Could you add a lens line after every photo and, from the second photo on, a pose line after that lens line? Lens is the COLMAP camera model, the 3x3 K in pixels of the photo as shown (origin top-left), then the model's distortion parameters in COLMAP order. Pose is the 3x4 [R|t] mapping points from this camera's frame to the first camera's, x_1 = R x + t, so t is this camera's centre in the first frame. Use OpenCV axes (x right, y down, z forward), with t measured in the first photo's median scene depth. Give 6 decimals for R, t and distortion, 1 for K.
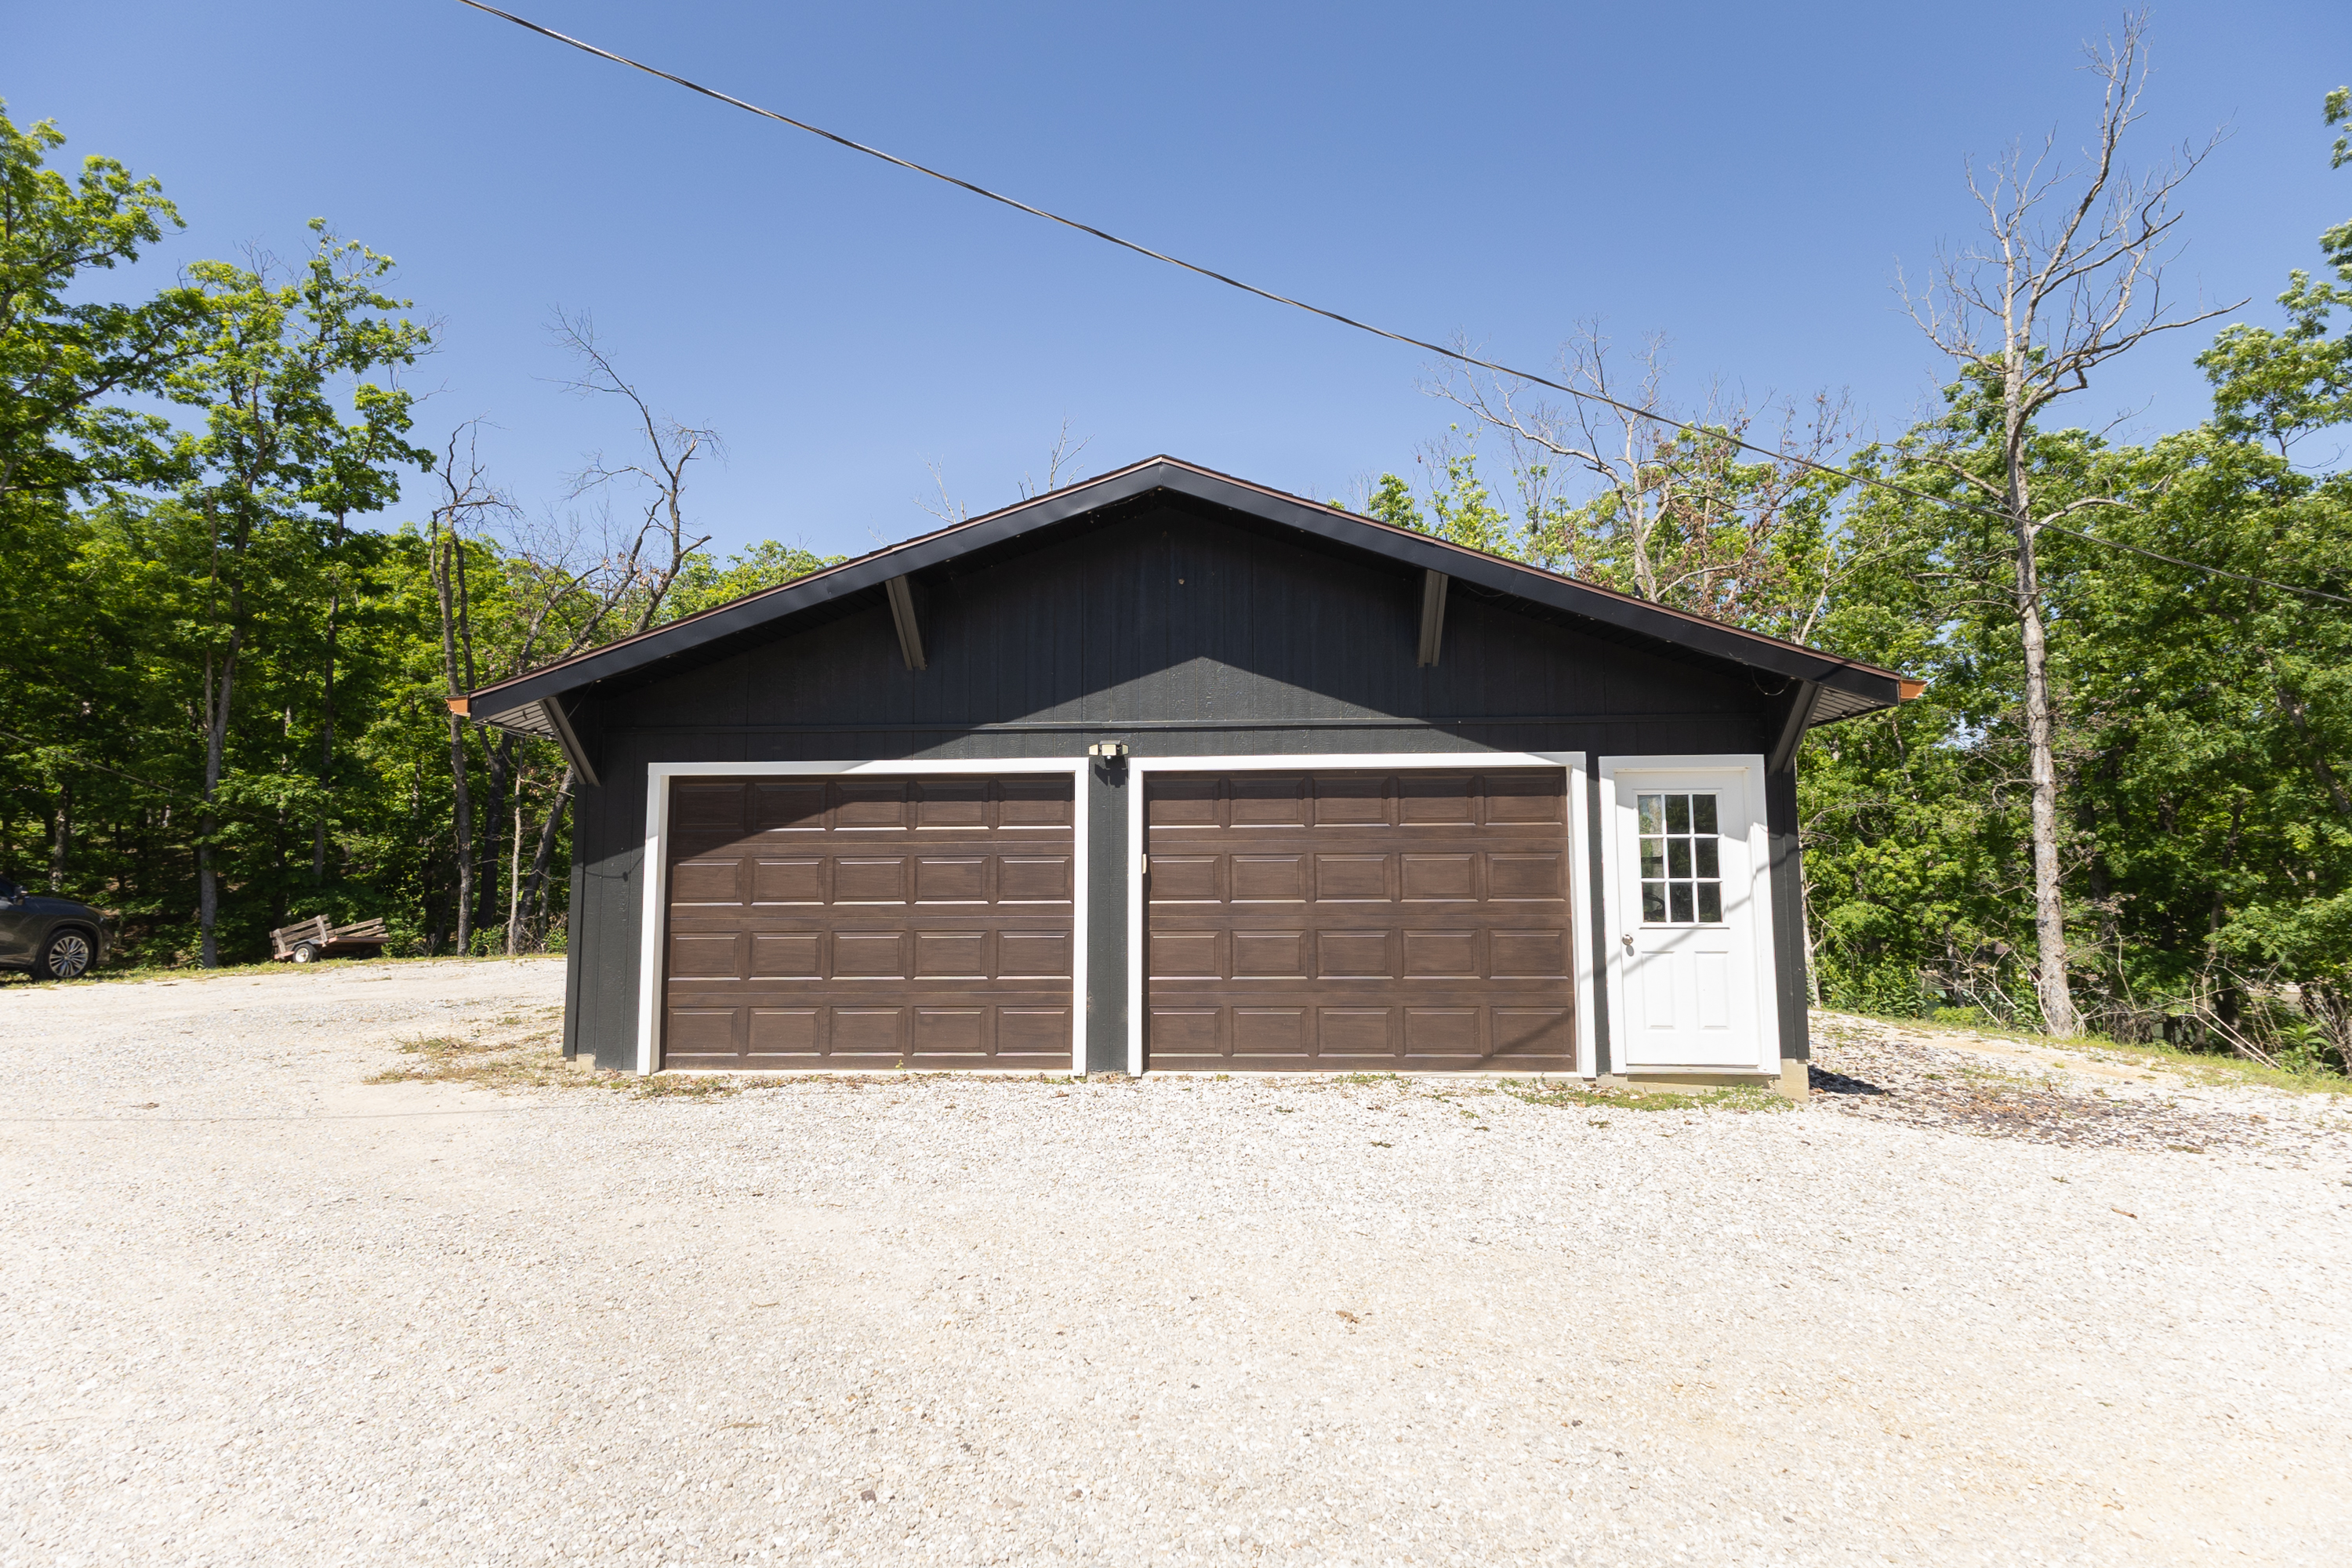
lens RADIAL K [[1118.3, 0, 1176.0], [0, 1118.3, 784.0], [0, 0, 1]] dist [0.029774, 0.001116]
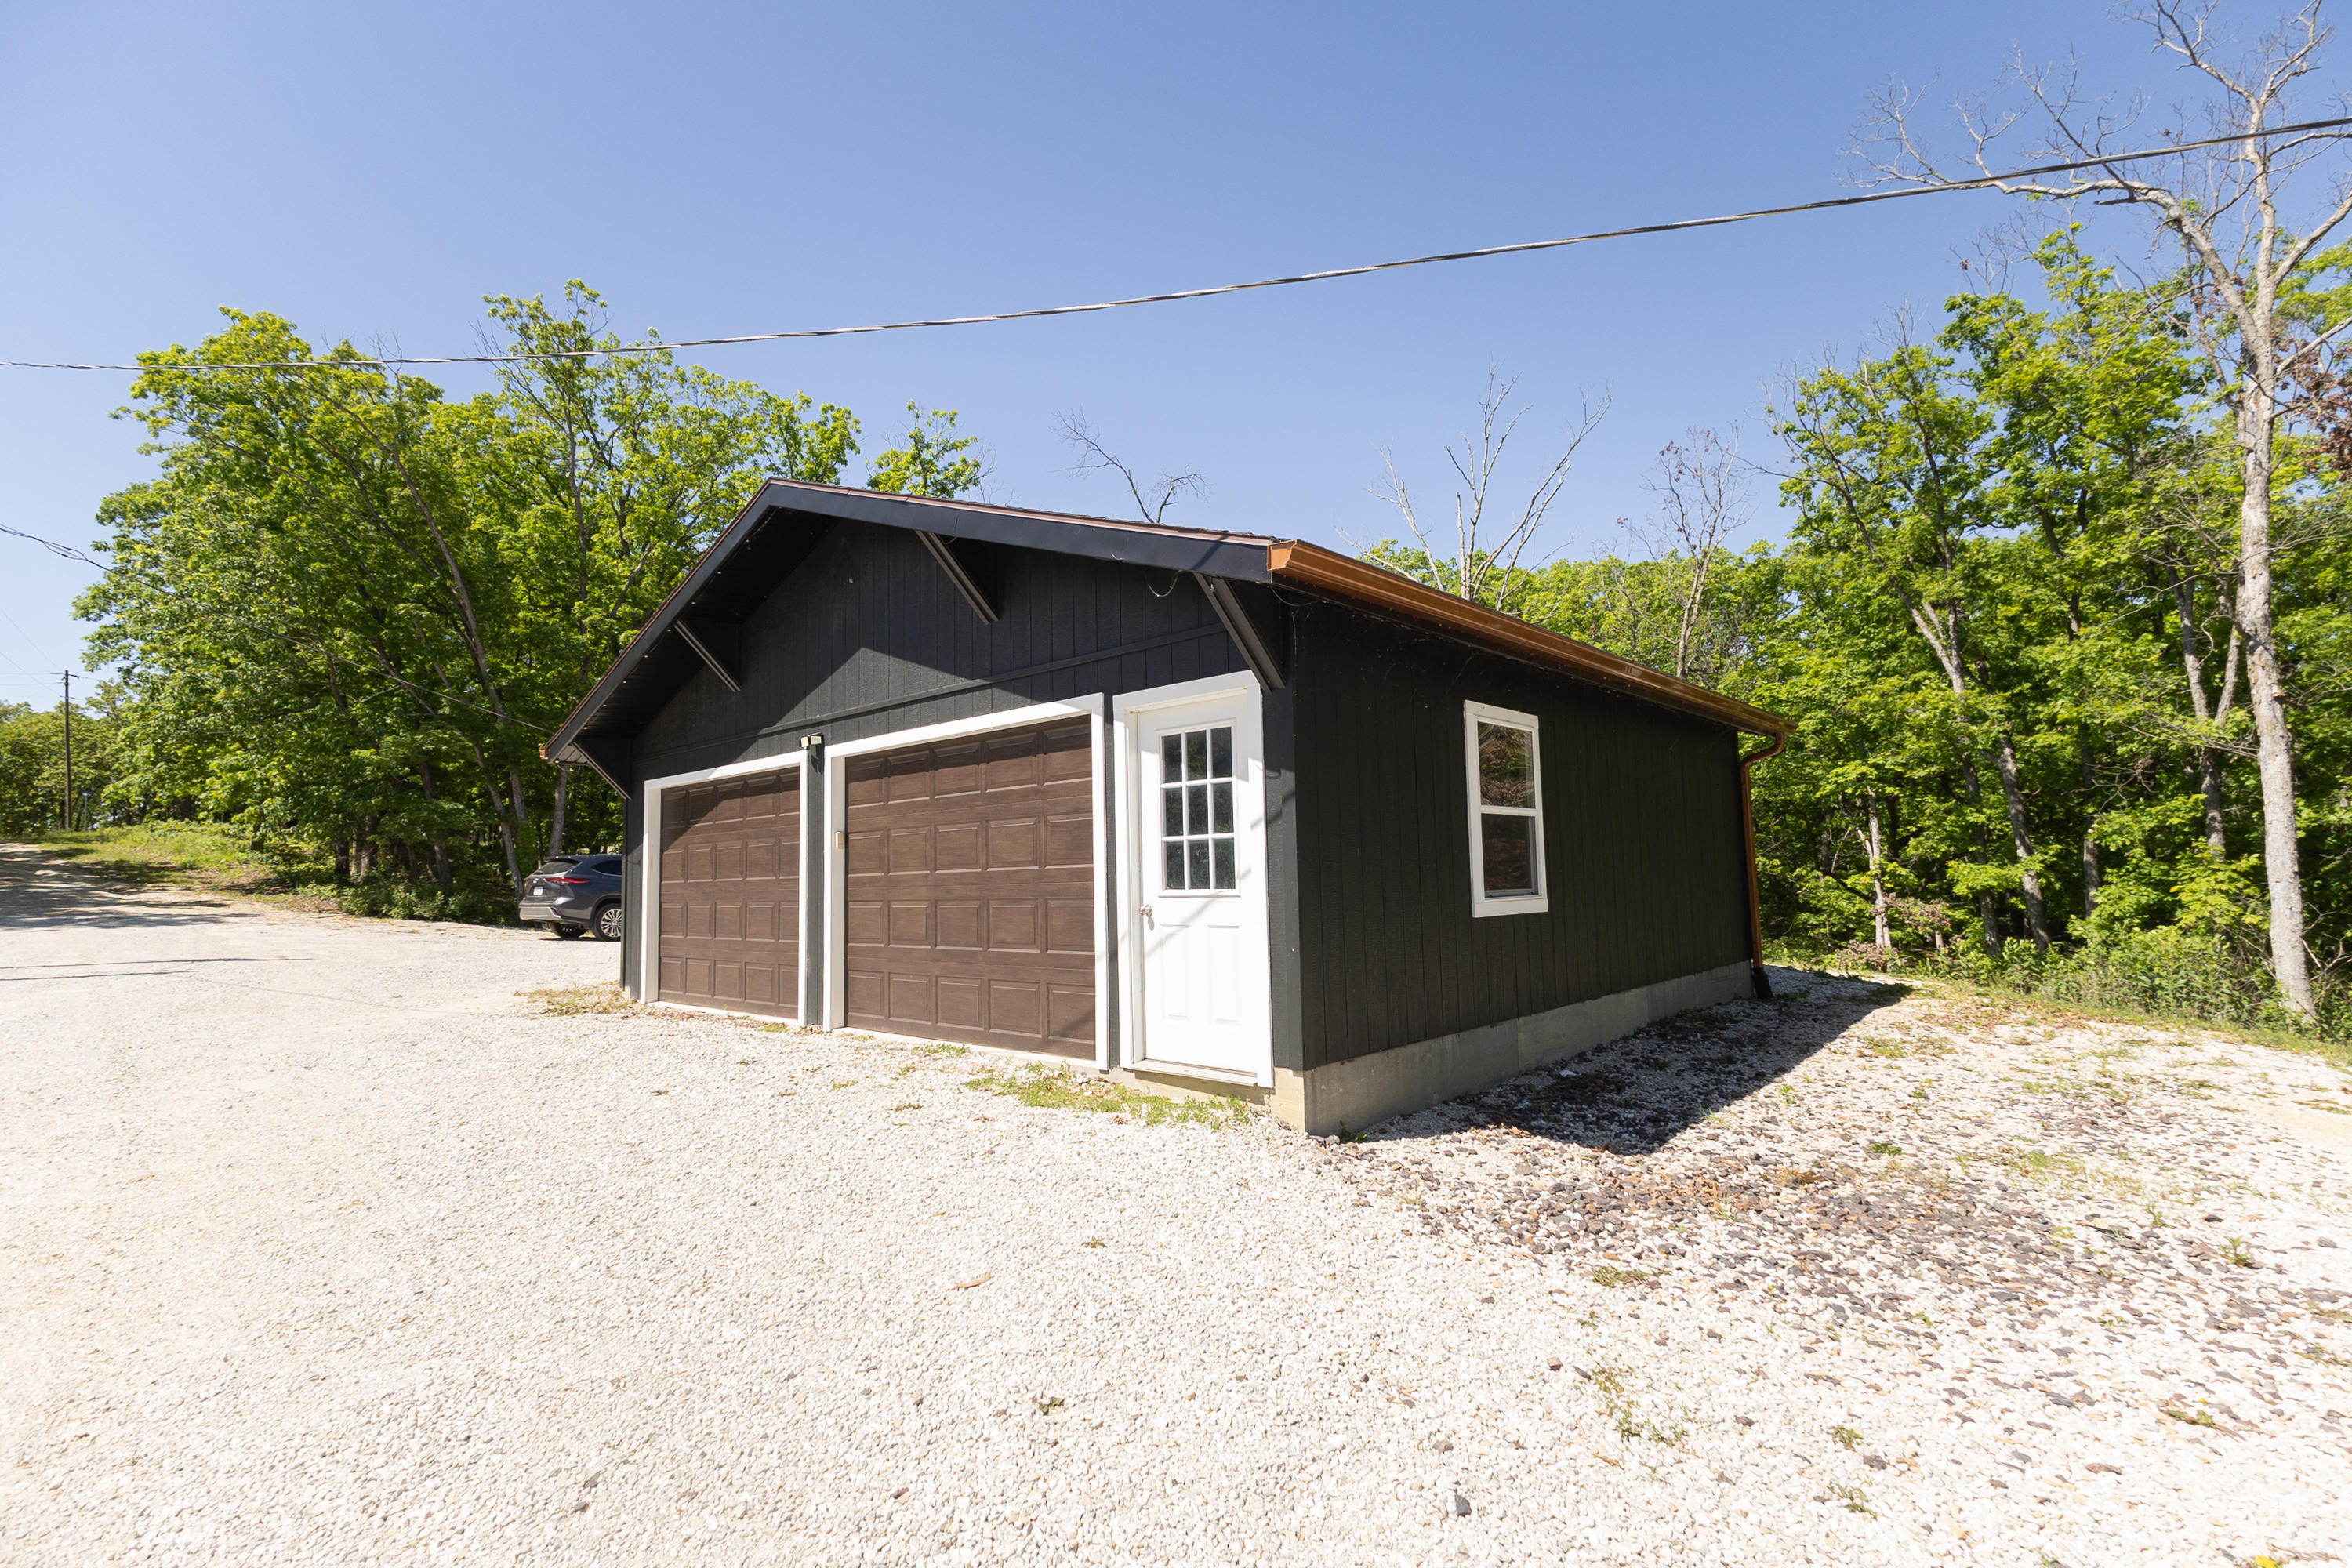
lens RADIAL K [[1079.3, 0, 1184.8], [0, 1079.3, 790.9], [0, 0, 1]] dist [0.024878, -0.006401]
pose [[0.774382, -0.063545, -0.629519, 0.928118], [0.079668, 0.996818, -0.002620, 0.053490], [0.627682, -0.048124, 0.776981, 0.394941]]
